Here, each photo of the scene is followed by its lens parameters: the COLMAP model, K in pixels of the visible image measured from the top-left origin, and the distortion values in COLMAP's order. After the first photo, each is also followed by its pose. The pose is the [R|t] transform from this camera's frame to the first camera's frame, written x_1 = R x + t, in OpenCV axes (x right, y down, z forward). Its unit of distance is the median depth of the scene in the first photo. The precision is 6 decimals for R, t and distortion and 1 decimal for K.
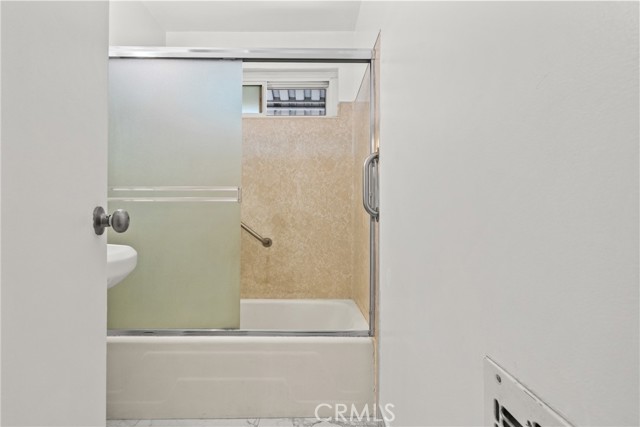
lens RADIAL K [[291.2, 0, 317.7], [0, 291.2, 214.1], [0, 0, 1]] dist [0.000826, 0.000998]
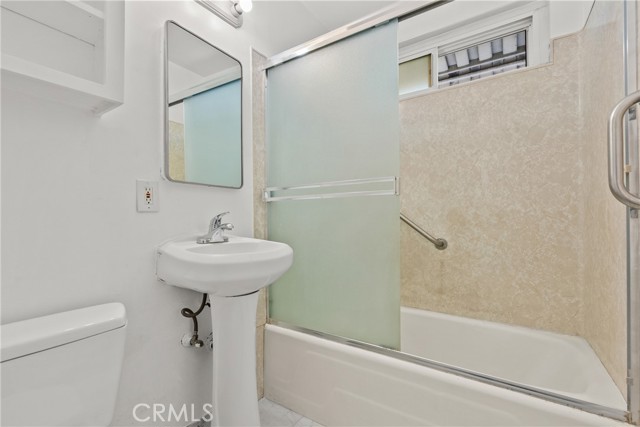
lens RADIAL K [[291.2, 0, 317.7], [0, 291.2, 214.1], [0, 0, 1]] dist [0.000826, 0.000998]
pose [[0.822810, -0.013366, -0.568160, 0.006995], [0.019693, 0.999794, 0.005000, 0.002618], [0.567976, -0.015303, 0.822903, 0.133703]]
